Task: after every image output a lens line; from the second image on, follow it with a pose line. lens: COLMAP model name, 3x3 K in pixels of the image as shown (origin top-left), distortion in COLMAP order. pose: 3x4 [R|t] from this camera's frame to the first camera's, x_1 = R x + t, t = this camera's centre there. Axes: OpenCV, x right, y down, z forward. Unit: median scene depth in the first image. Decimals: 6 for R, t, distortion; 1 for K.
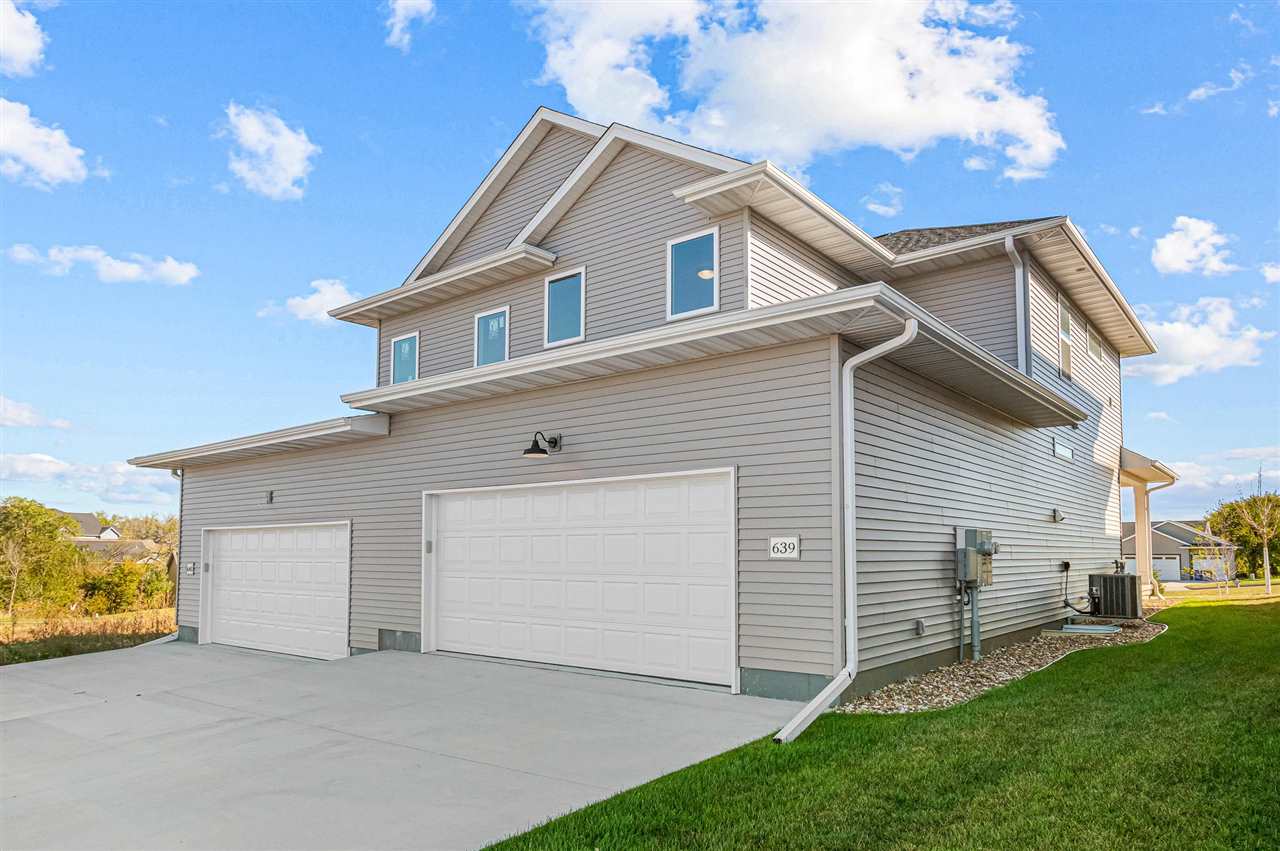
lens RADIAL K [[820.5, 0, 640.0], [0, 820.5, 425.5], [0, 0, 1]] dist [-0.049850, -0.000259]
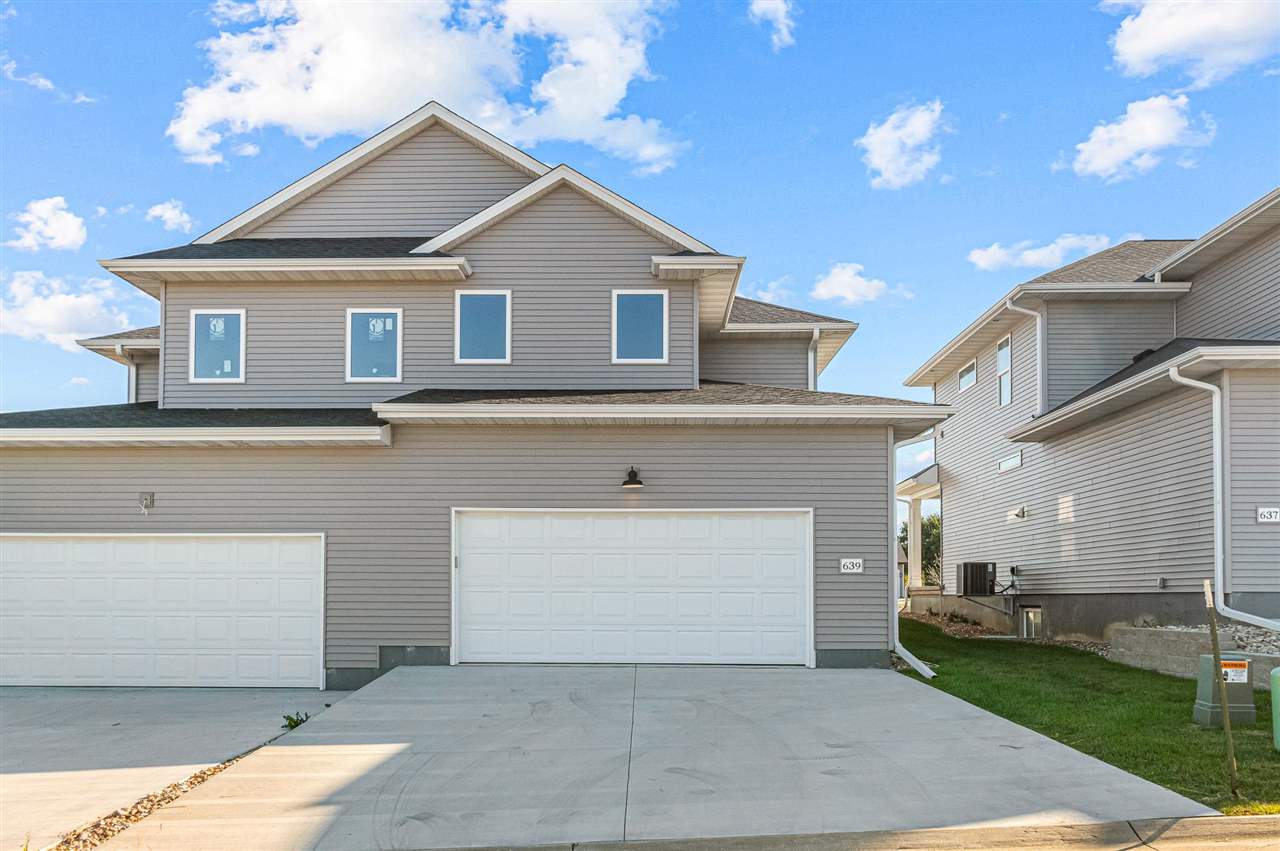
lens RADIAL K [[1087.7, 0, 640.0], [0, 1087.7, 425.5], [0, 0, 1]] dist [-0.002518, -0.001292]
pose [[0.784487, 0.097212, 0.612479, -0.876848], [-0.099360, 0.994581, -0.030596, -0.002716], [-0.612134, -0.036854, 0.789895, -0.198272]]
